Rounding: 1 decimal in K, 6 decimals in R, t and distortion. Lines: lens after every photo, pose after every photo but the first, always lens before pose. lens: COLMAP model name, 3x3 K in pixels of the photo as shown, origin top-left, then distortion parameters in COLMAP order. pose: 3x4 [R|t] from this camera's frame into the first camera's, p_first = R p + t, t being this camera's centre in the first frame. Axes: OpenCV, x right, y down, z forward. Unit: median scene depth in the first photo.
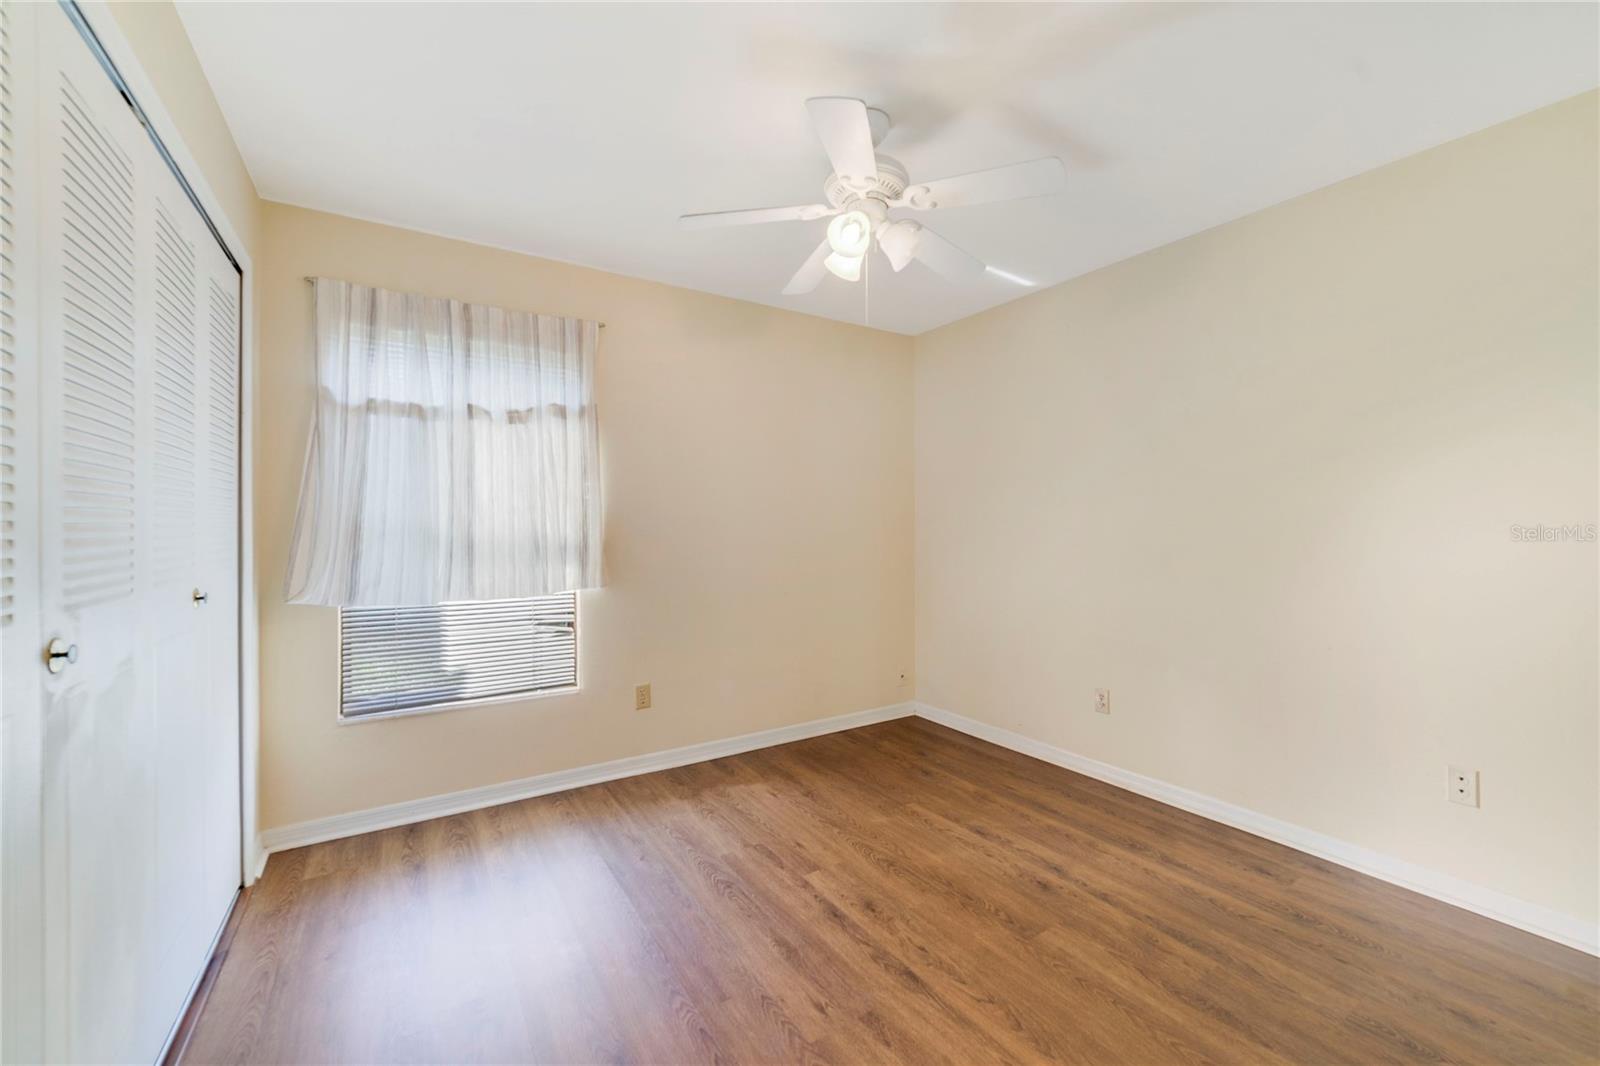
lens RADIAL K [[623.6, 0, 804.0], [0, 623.6, 543.6], [0, 0, 1]] dist [-0.024678, 0.004961]
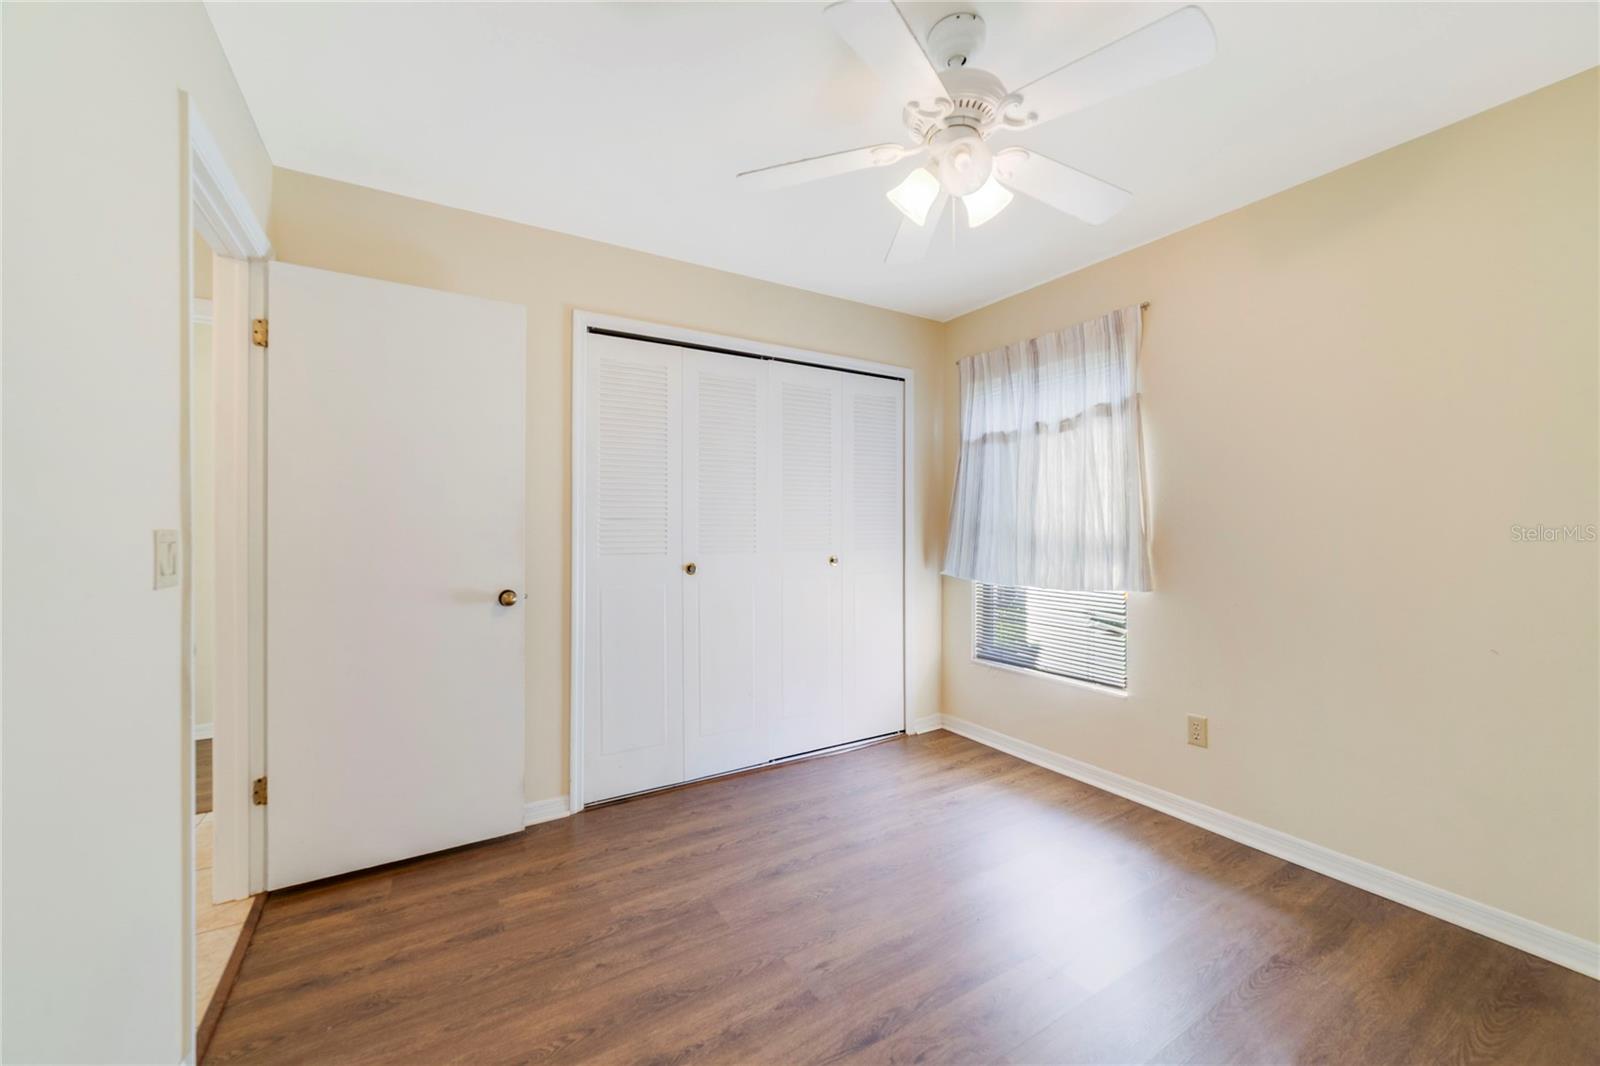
lens RADIAL K [[619.3, 0, 803.5], [0, 619.3, 535.7], [0, 0, 1]] dist [-0.024634, 0.008295]
pose [[-0.018441, 0.016970, -0.999686, 0.677345], [-0.021454, 0.999619, 0.017364, -0.018402], [0.999600, 0.021767, -0.018070, 0.593290]]
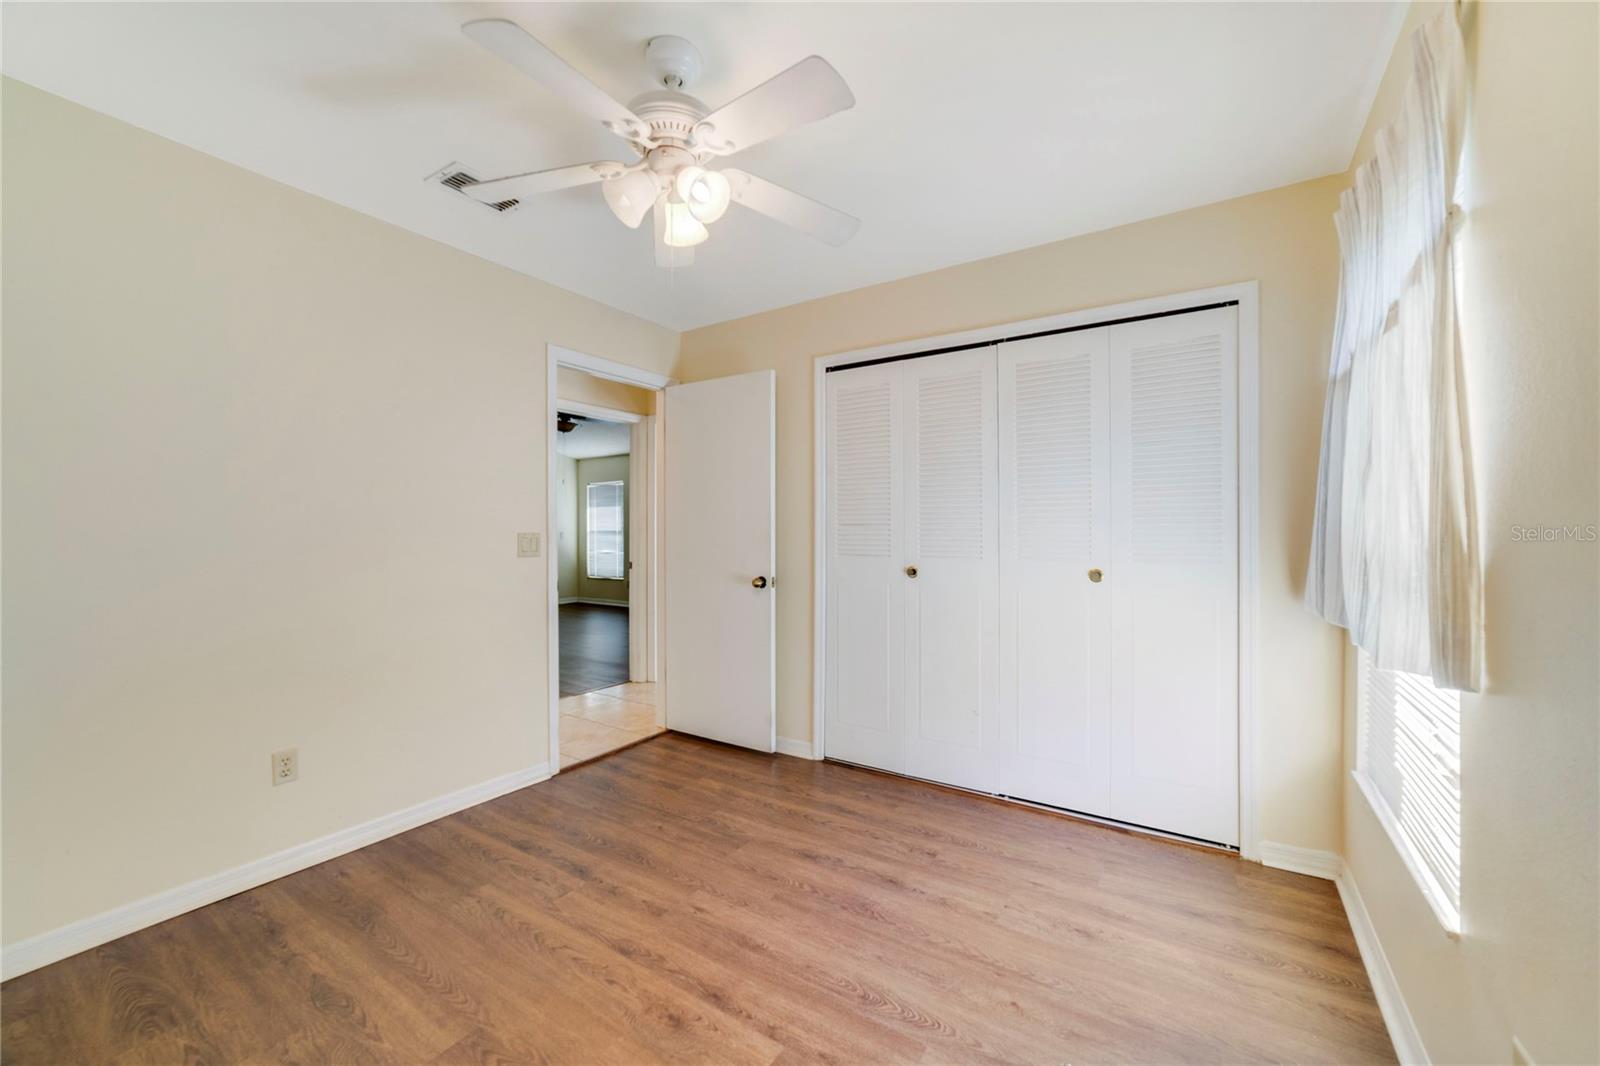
lens RADIAL K [[619.3, 0, 803.5], [0, 619.3, 535.7], [0, 0, 1]] dist [-0.024634, 0.008295]
pose [[-0.913557, 0.005764, -0.406671, 0.208746], [-0.006286, 0.999580, 0.028289, -0.032656], [0.406663, 0.028400, -0.913137, 1.359454]]
